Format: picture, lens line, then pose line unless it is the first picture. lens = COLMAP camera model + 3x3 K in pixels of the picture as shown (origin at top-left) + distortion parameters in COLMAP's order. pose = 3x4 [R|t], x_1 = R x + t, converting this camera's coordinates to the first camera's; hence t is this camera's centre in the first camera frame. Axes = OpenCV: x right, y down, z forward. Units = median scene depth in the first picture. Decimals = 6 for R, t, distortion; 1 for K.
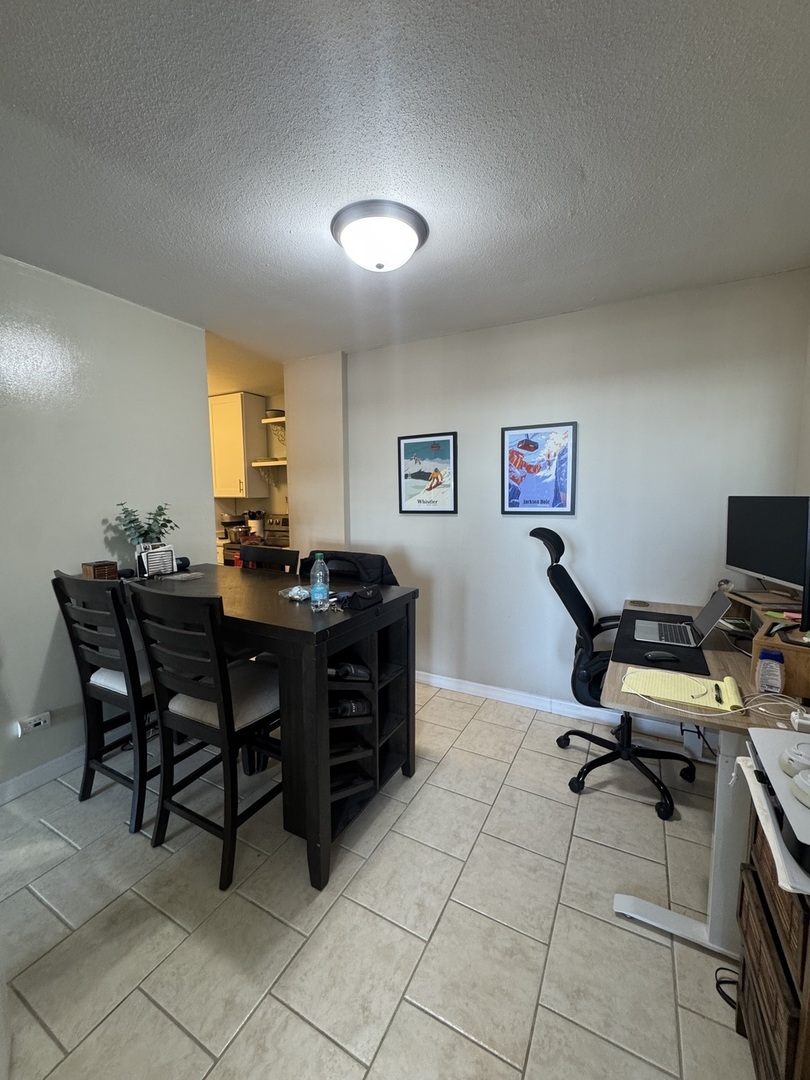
lens RADIAL K [[430.6, 0, 403.0], [0, 430.6, 537.4], [0, 0, 1]] dist [-0.000646, 0.000306]
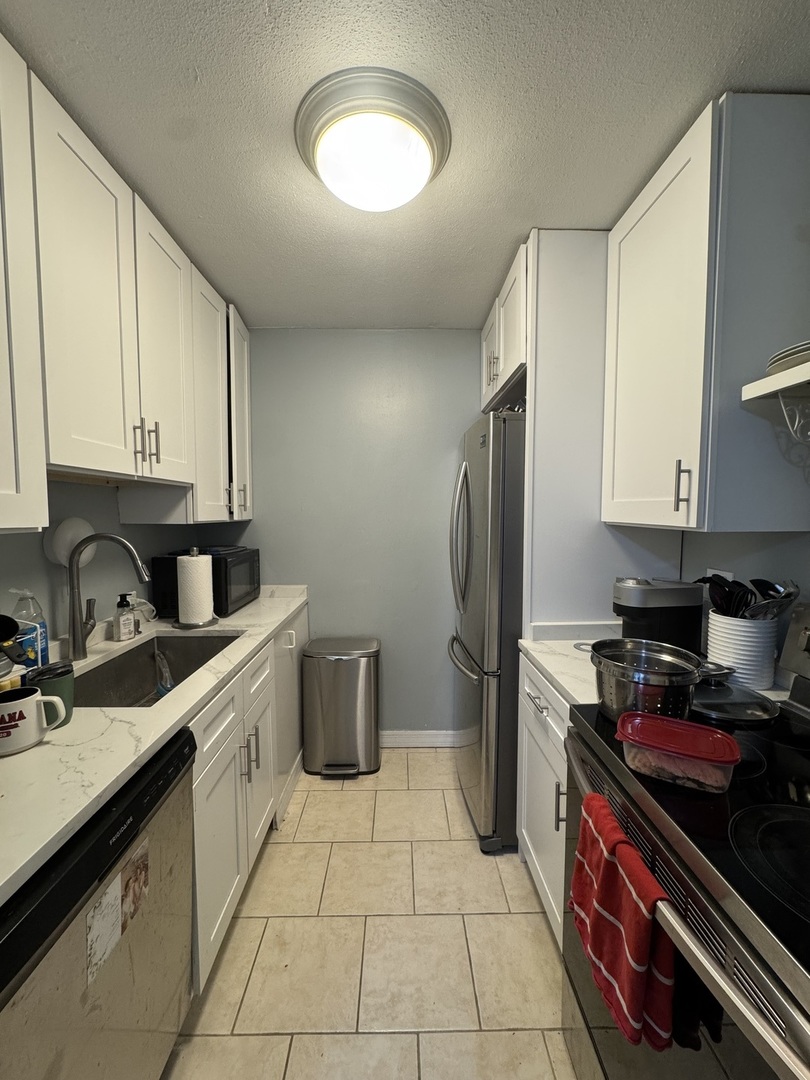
lens RADIAL K [[430.6, 0, 406.1], [0, 430.6, 537.2], [0, 0, 1]] dist [-0.000646, 0.000306]
pose [[0.491969, 0.061031, -0.868471, -0.224701], [-0.081396, 0.996395, 0.023912, -0.078382], [0.866799, 0.058926, 0.495163, 0.708070]]
